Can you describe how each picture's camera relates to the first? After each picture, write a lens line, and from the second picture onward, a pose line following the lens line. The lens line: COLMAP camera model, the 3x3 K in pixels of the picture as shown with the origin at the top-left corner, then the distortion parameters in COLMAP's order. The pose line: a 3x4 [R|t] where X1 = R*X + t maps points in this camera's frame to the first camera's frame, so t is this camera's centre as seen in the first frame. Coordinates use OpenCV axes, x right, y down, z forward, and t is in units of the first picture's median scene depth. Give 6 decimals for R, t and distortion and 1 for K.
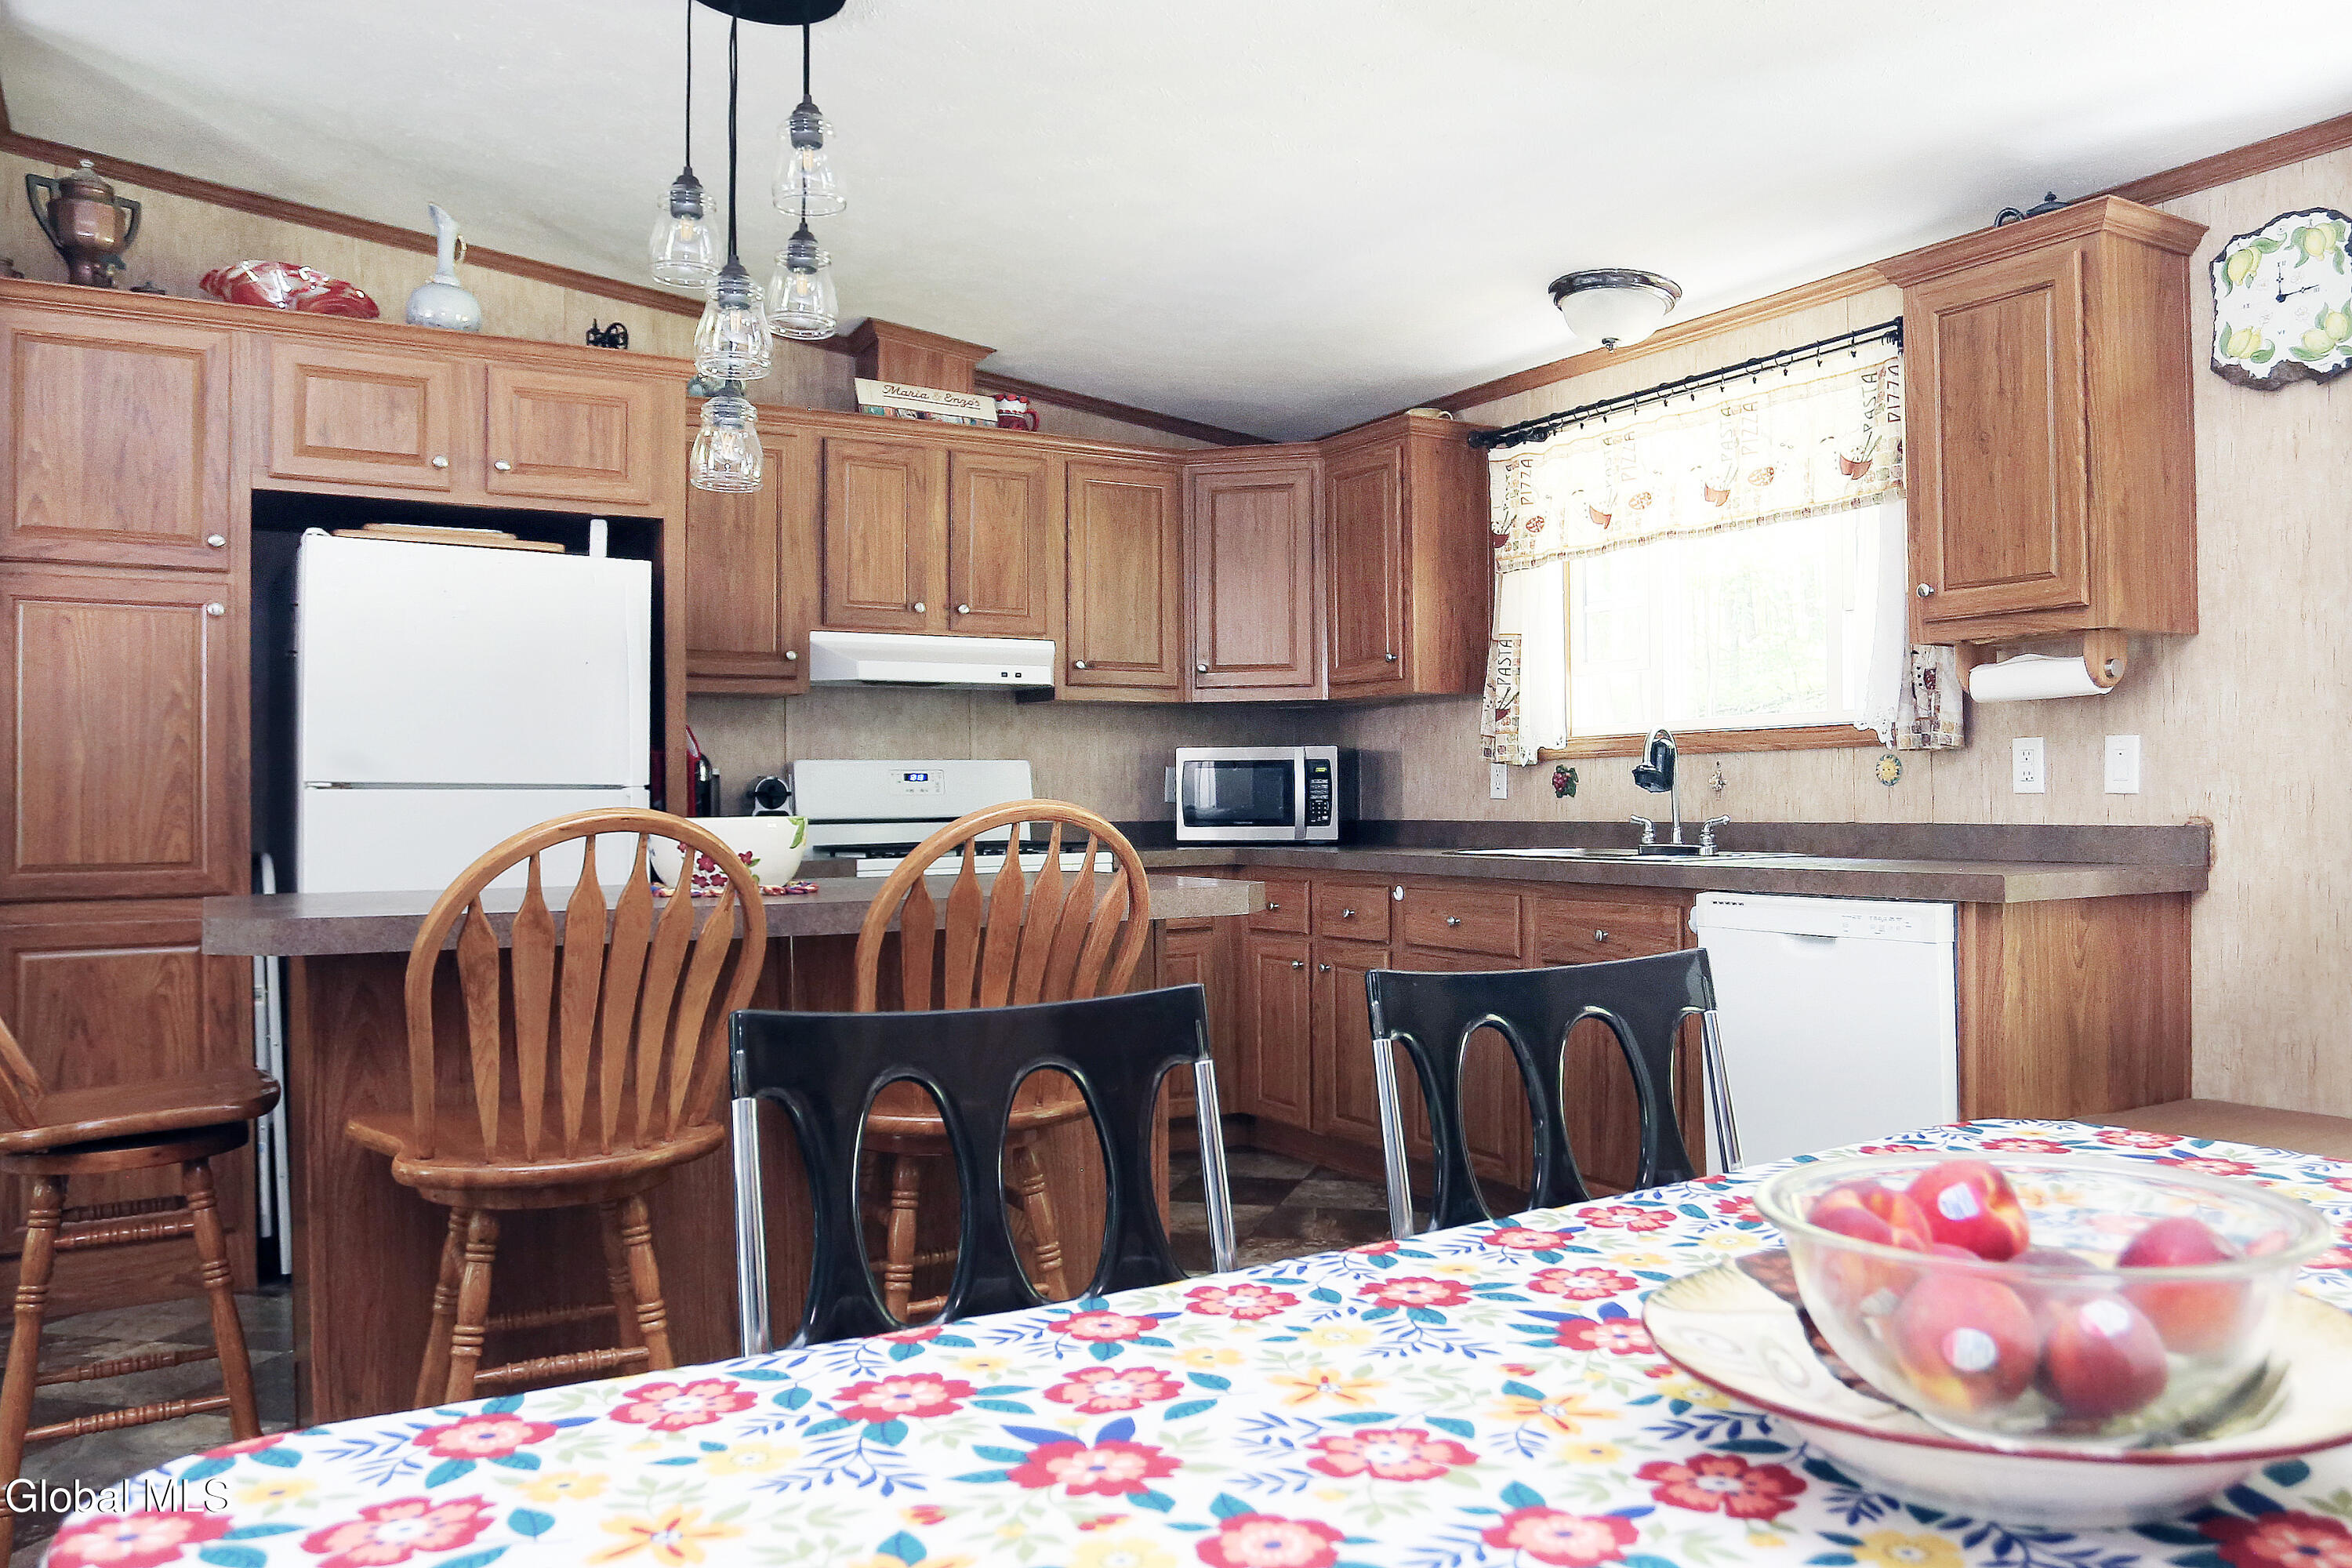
lens RADIAL K [[1745.3, 0, 1270.0], [0, 1745.3, 761.5], [0, 0, 1]] dist [-0.073423, 0.039649]
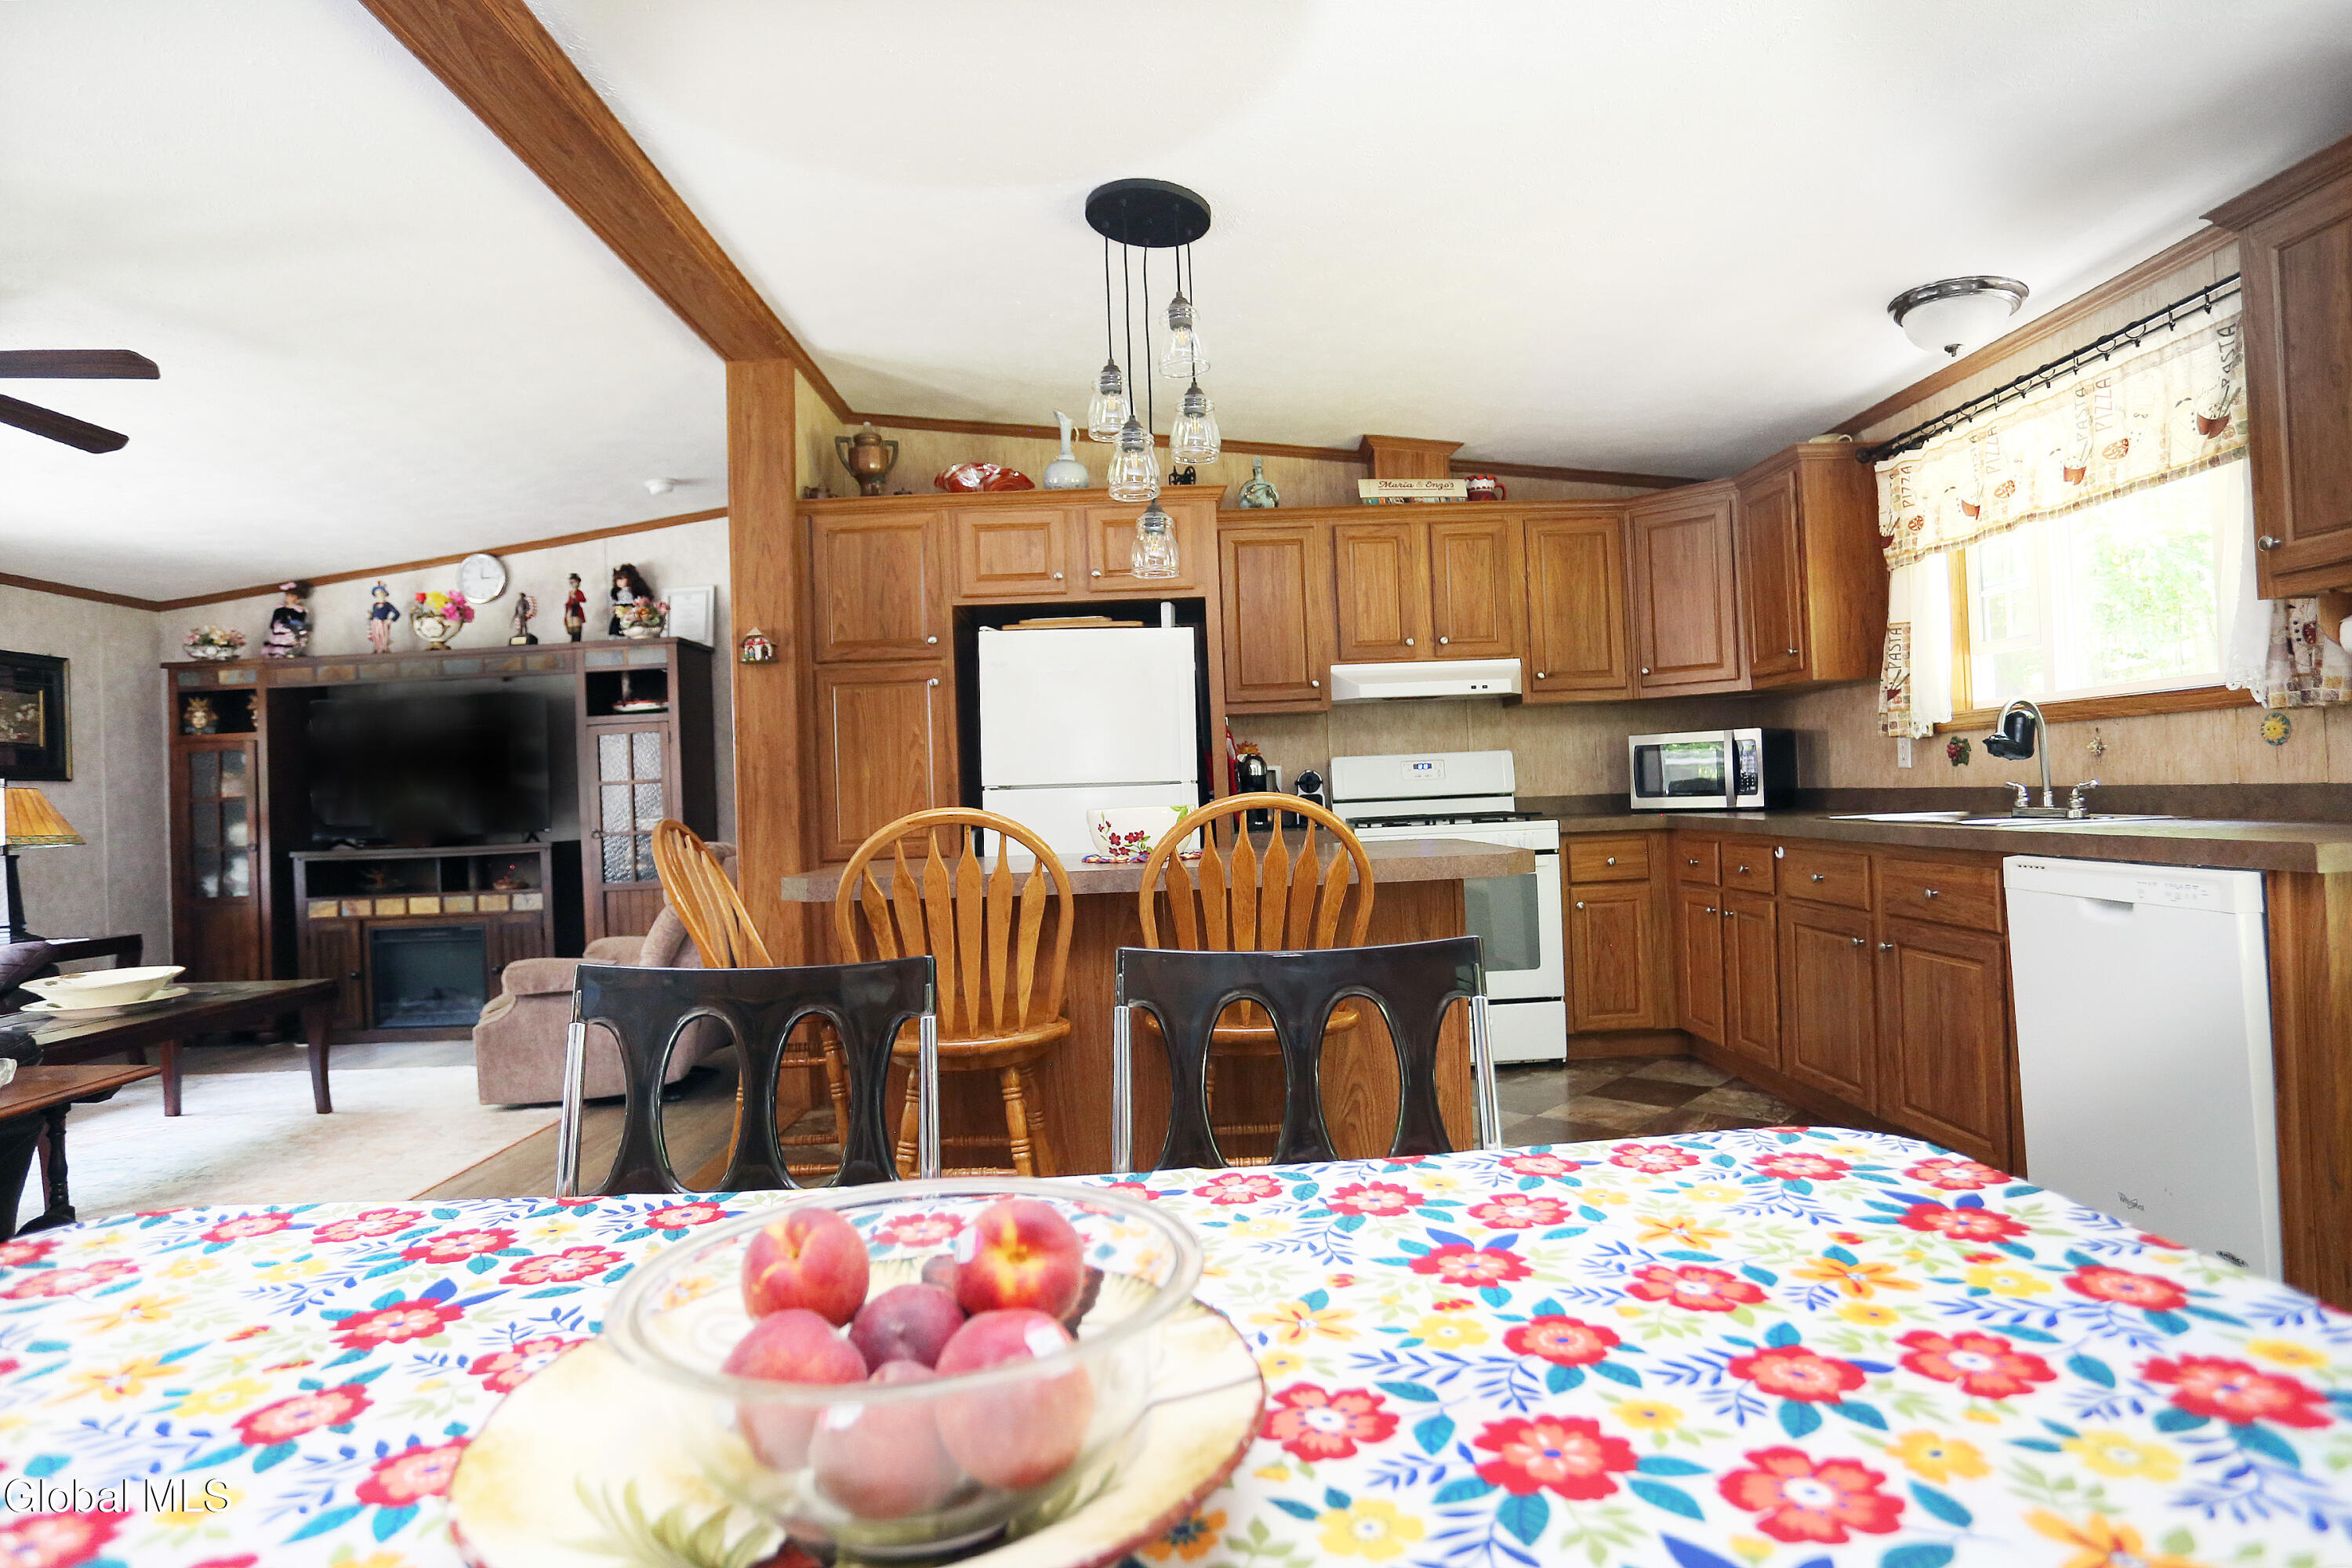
lens RADIAL K [[1231.2, 0, 1181.8], [0, 1231.2, 776.2], [0, 0, 1]] dist [-0.060456, 0.019122]
pose [[0.853260, -0.030043, -0.520620, 0.169669], [0.041365, 0.999093, 0.010141, -0.001036], [0.519843, -0.030189, 0.853728, 0.100518]]
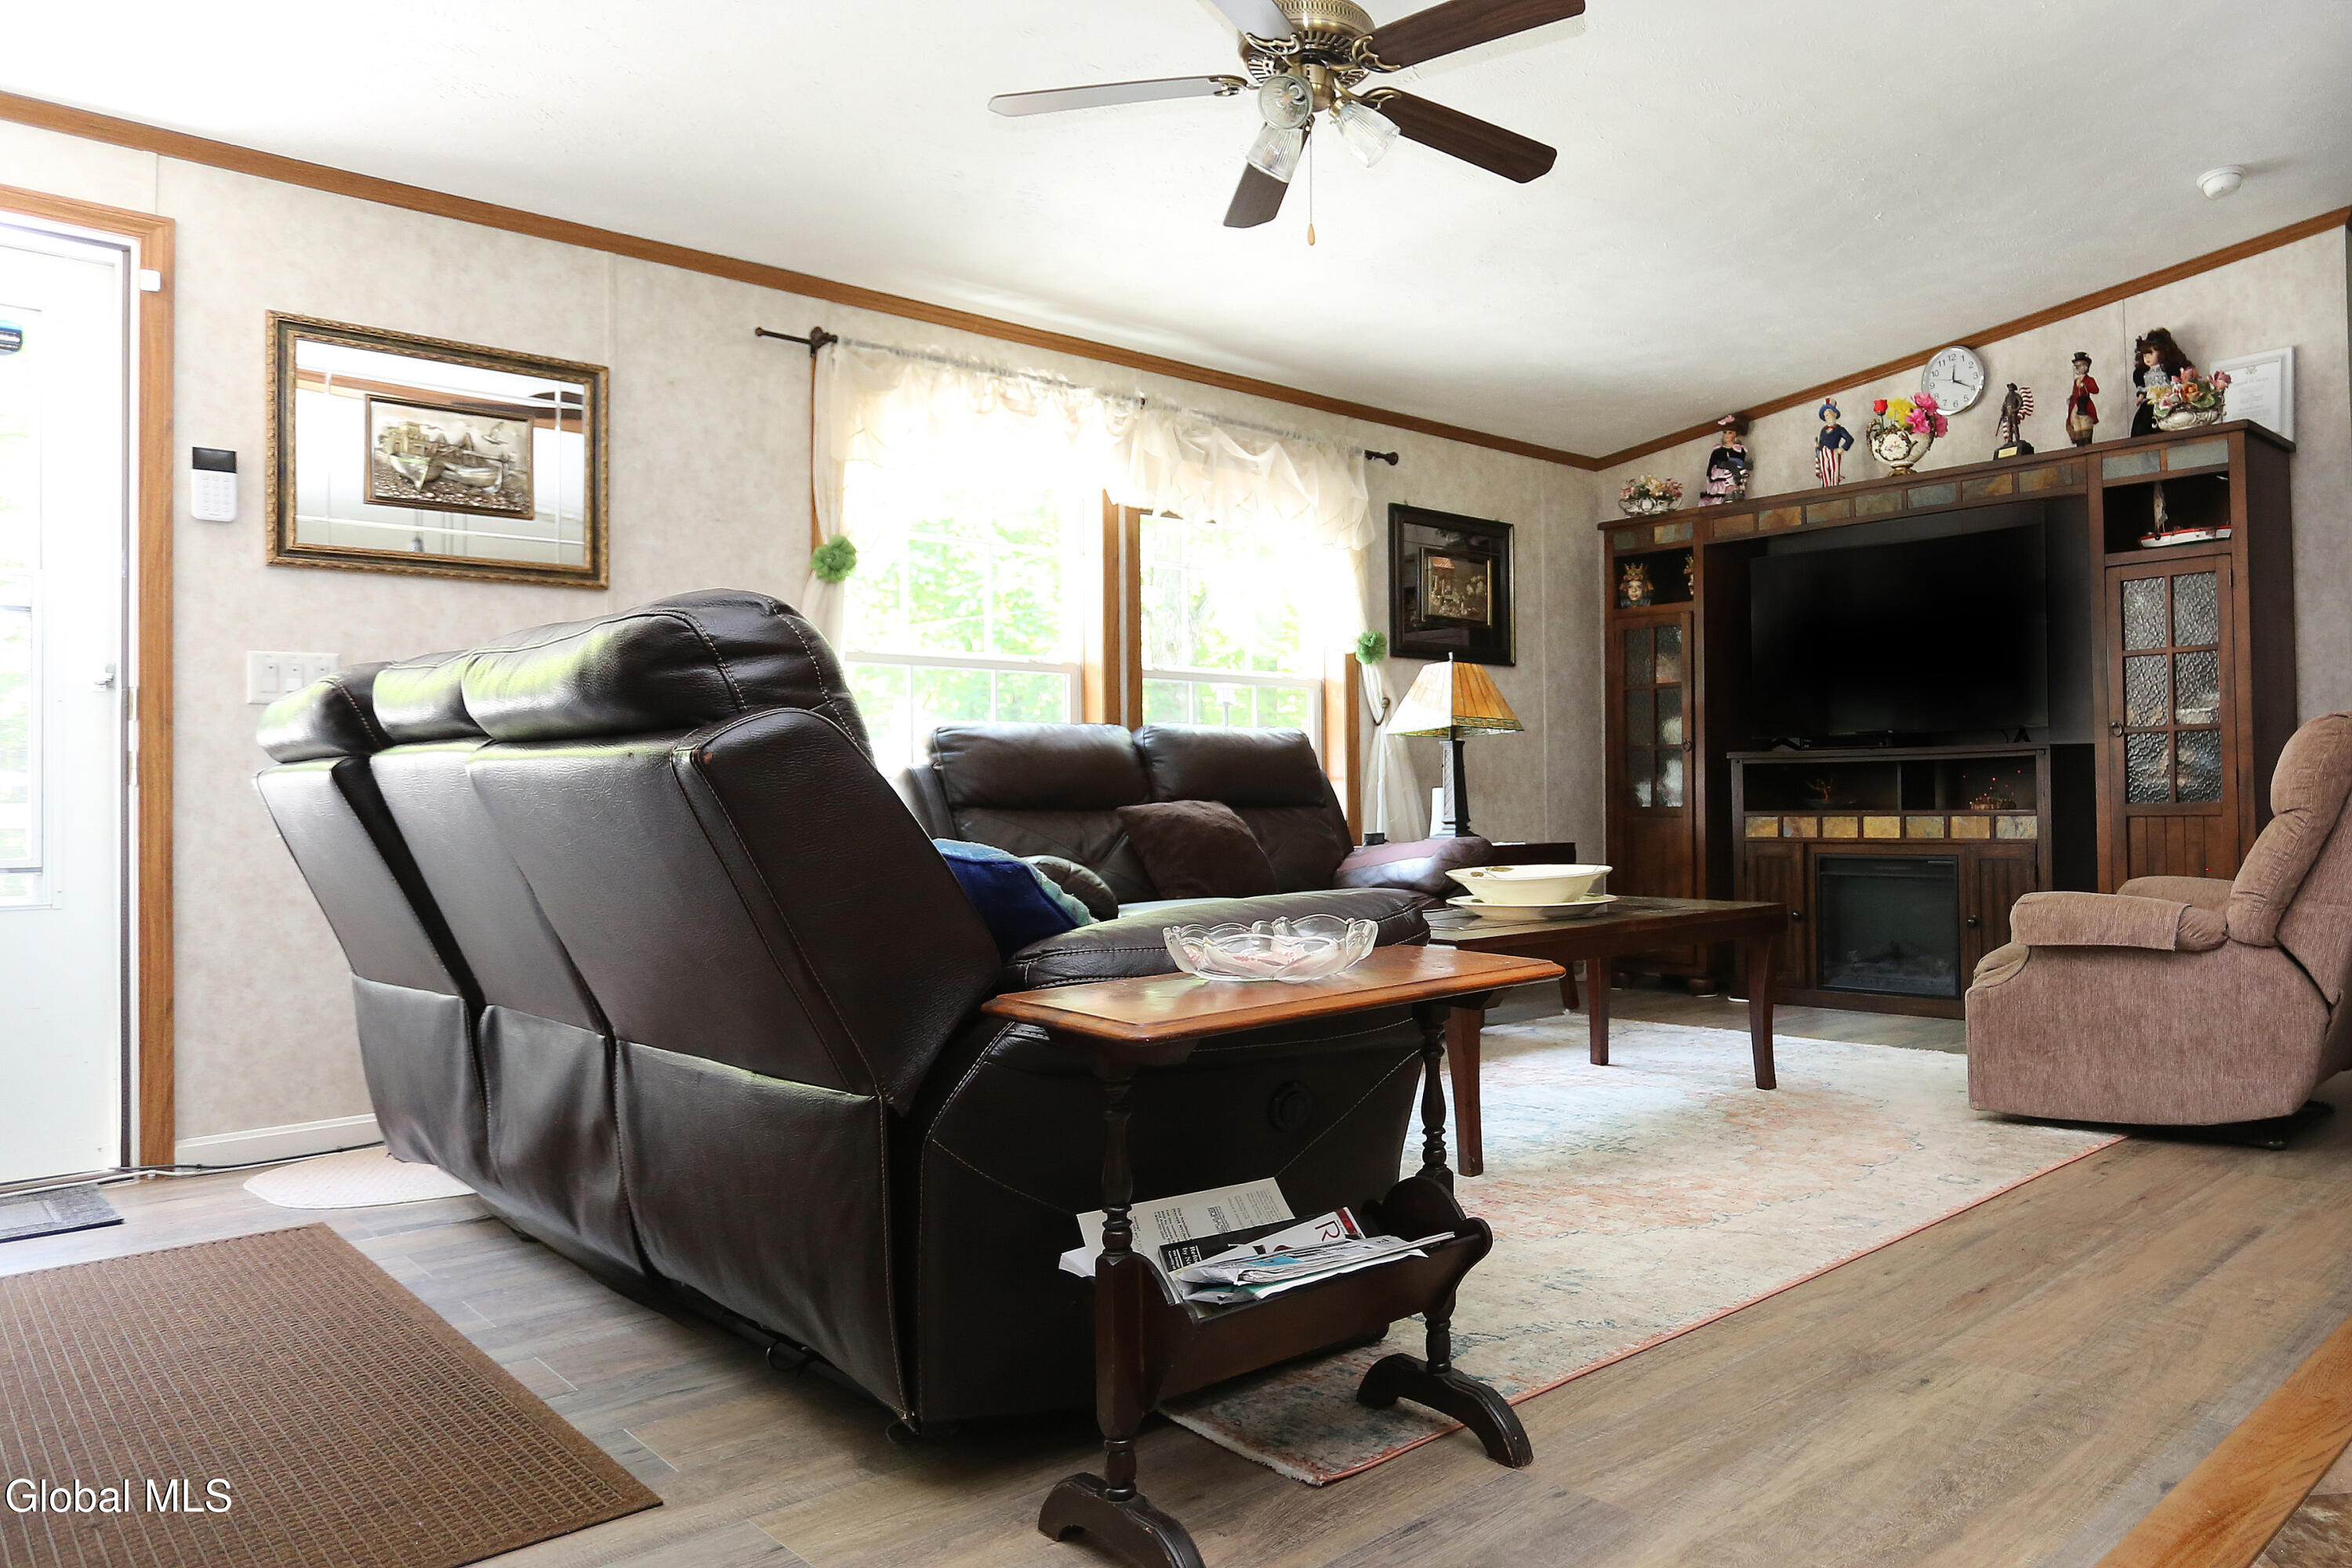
lens RADIAL K [[1565.6, 0, 1584.2], [0, 1565.6, 761.4], [0, 0, 1]] dist [-0.040390, 0.019062]
pose [[0.296536, -0.011985, -0.954946, -0.110217], [0.029229, 0.999567, -0.003468, 0.066009], [0.954574, -0.026883, 0.296758, 0.196015]]
